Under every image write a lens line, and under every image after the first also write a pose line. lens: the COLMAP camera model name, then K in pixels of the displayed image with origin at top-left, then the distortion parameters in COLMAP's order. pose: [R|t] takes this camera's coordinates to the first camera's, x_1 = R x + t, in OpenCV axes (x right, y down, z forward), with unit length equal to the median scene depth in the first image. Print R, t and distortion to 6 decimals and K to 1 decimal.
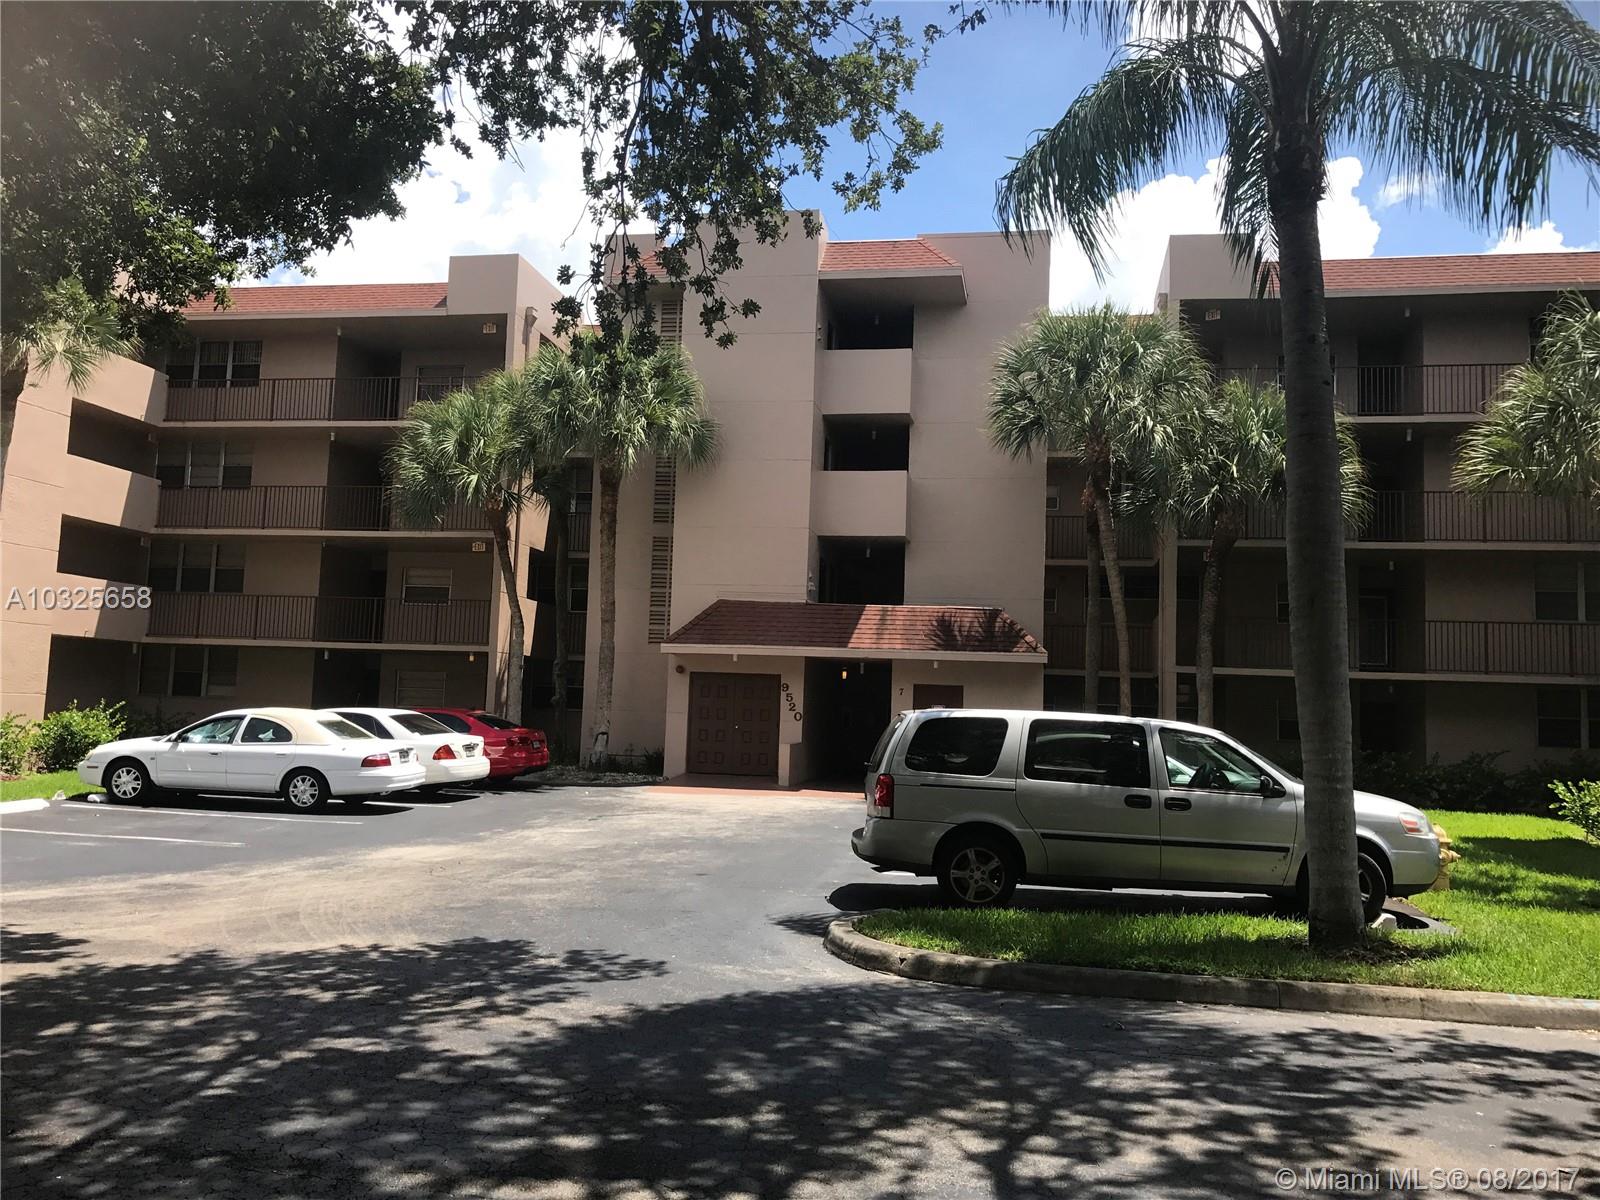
lens RADIAL K [[1301.9, 0, 800.0], [0, 1301.9, 600.0], [0, 0, 1]] dist [0.026956, -0.006589]
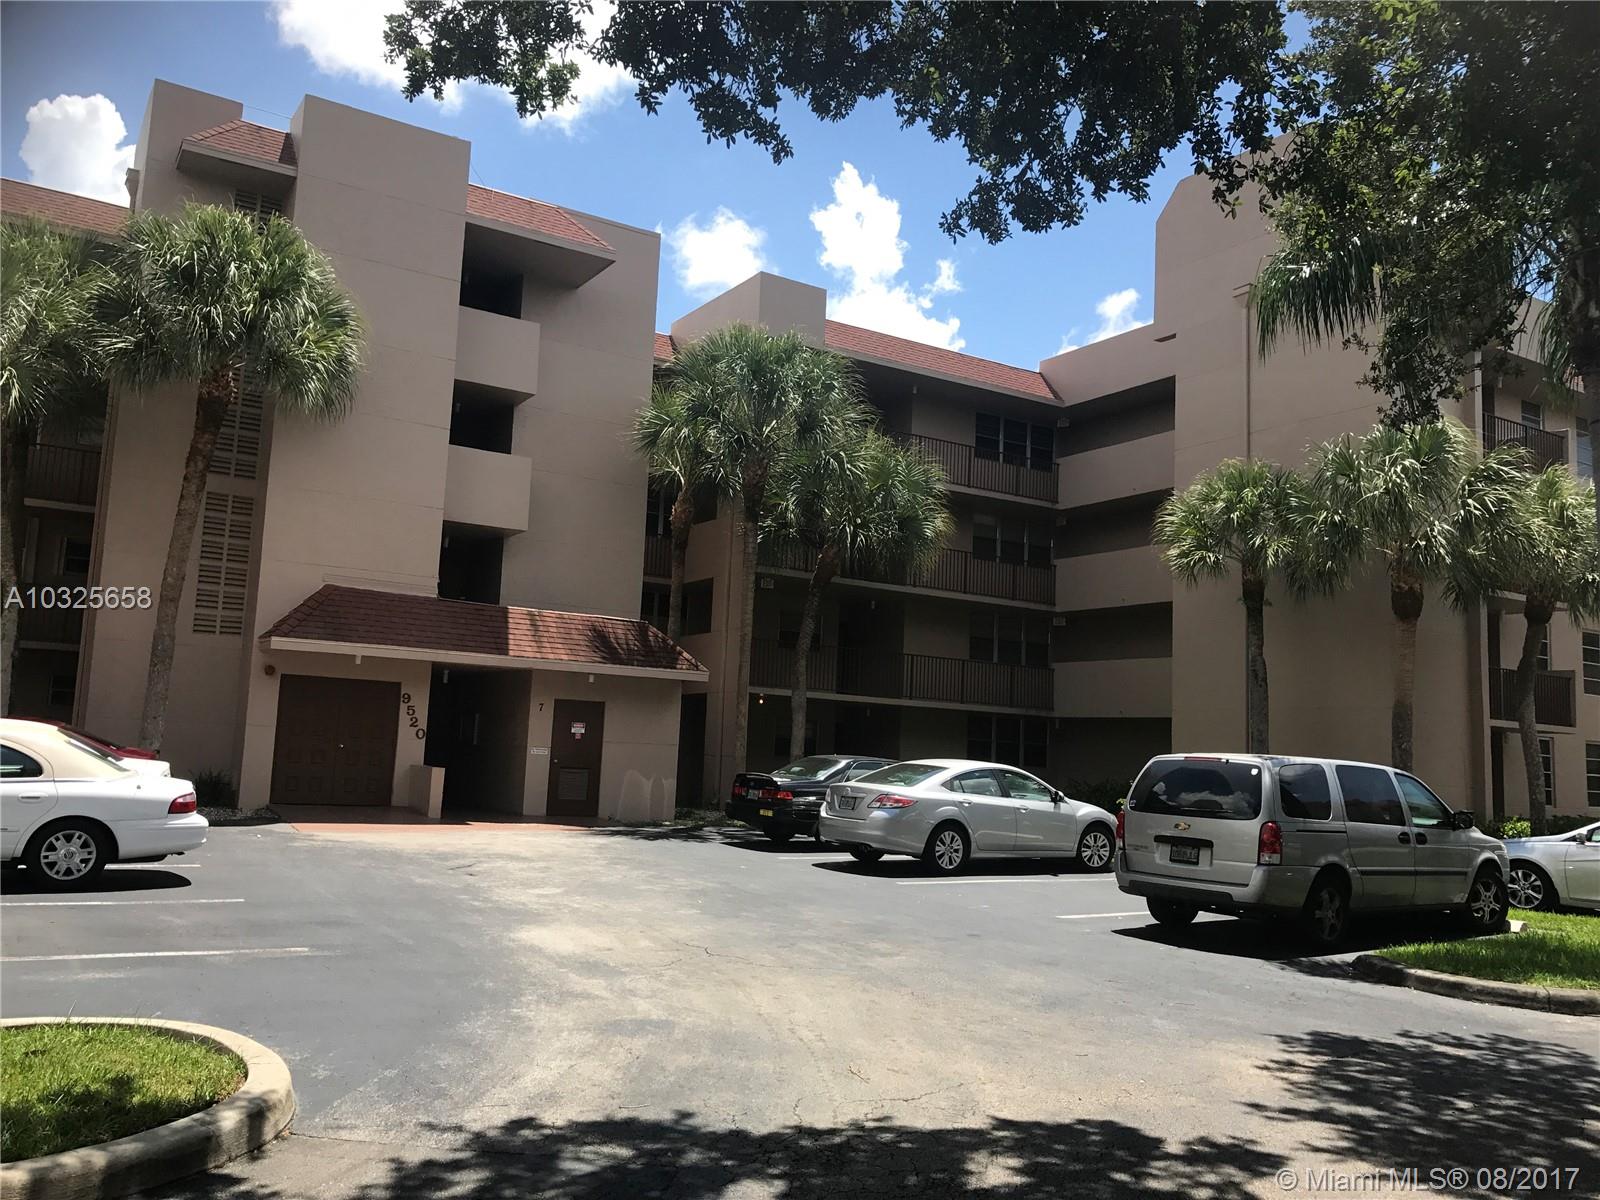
lens RADIAL K [[1324.6, 0, 802.4], [0, 1324.6, 601.0], [0, 0, 1]] dist [0.013544, 0.005502]
pose [[0.753385, 0.077984, 0.652939, -0.375537], [-0.078874, 0.996491, -0.028008, 0.009163], [-0.652832, -0.030399, 0.756893, 0.194779]]
